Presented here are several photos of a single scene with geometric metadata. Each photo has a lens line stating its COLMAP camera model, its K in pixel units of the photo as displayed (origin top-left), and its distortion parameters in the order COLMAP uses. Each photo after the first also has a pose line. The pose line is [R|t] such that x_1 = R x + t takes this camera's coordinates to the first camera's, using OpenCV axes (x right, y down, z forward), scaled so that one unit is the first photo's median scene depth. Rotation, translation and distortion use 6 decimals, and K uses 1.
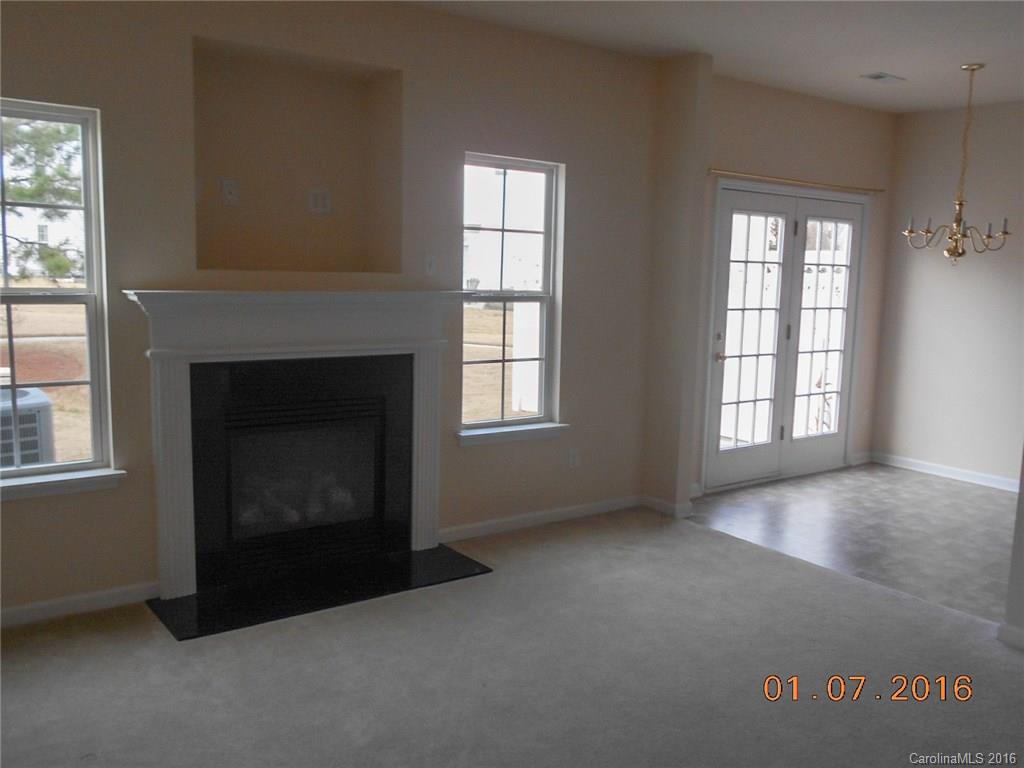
lens RADIAL K [[893.4, 0, 512.0], [0, 893.4, 384.0], [0, 0, 1]] dist [-0.008712, -0.002927]
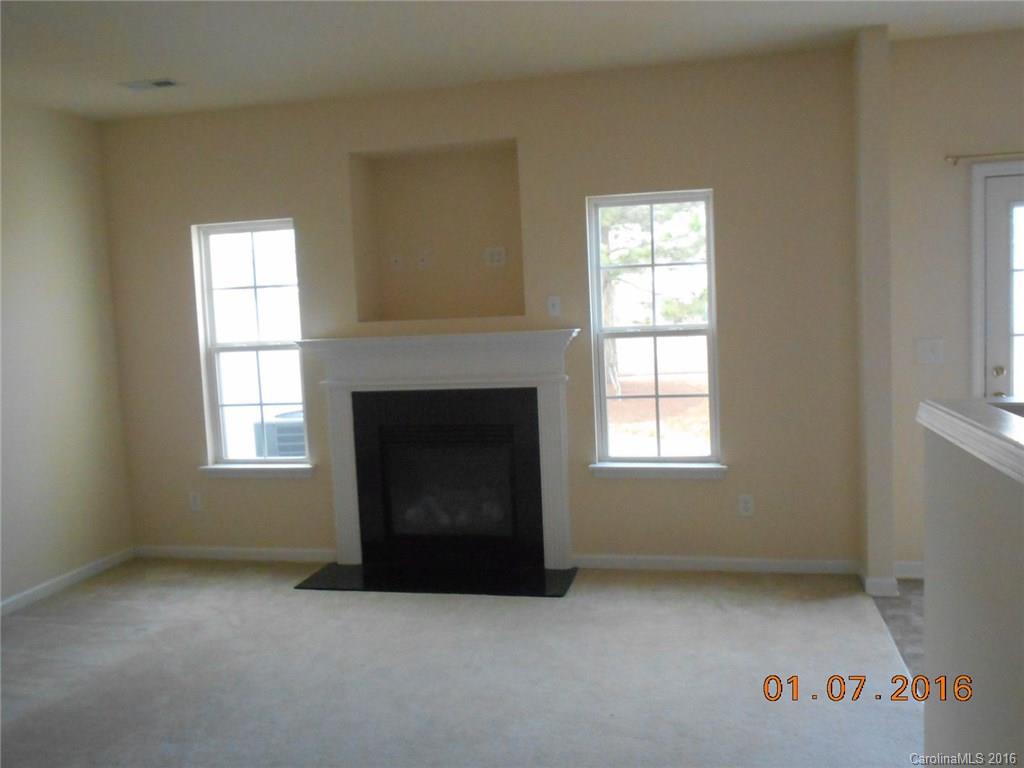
lens RADIAL K [[893.4, 0, 512.0], [0, 893.4, 384.0], [0, 0, 1]] dist [-0.008712, -0.002927]
pose [[0.642347, 0.007005, -0.766382, 0.552623], [-0.040476, 0.998873, -0.024796, -0.007310], [0.765345, 0.046948, 0.641906, 0.208474]]
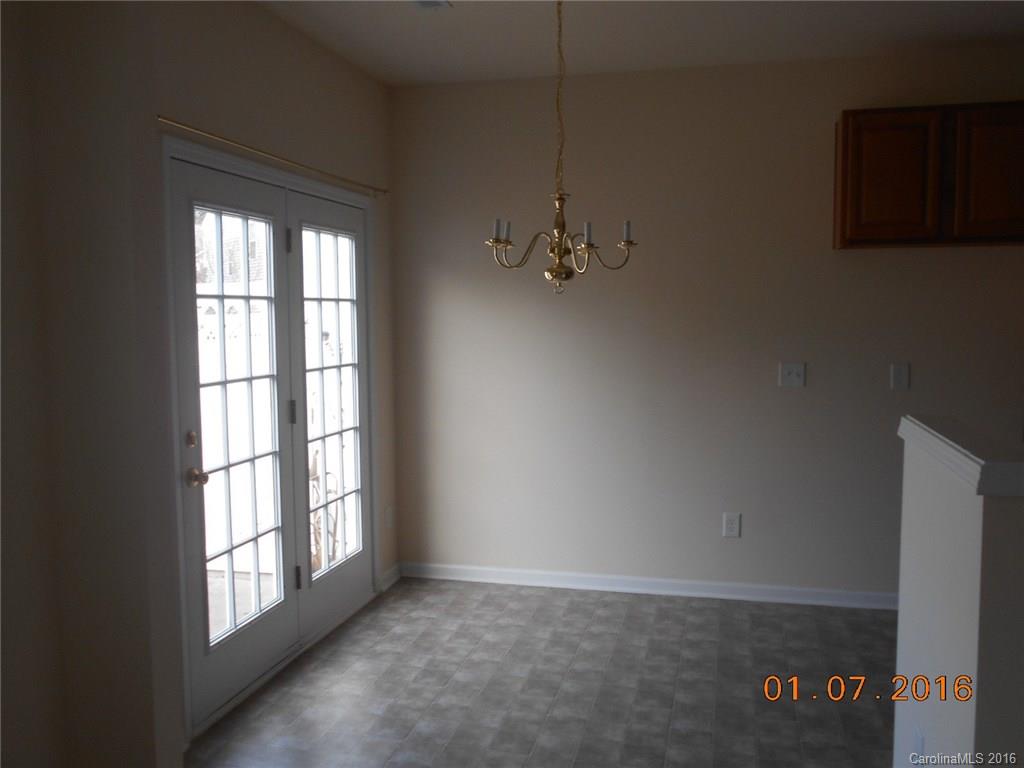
lens RADIAL K [[893.4, 0, 512.0], [0, 893.4, 384.0], [0, 0, 1]] dist [-0.008712, -0.002927]
pose [[0.771128, -0.086509, 0.630776, 0.048866], [0.112805, 0.993616, -0.001633, -0.063718], [-0.626607, 0.072414, 0.775964, 0.471958]]
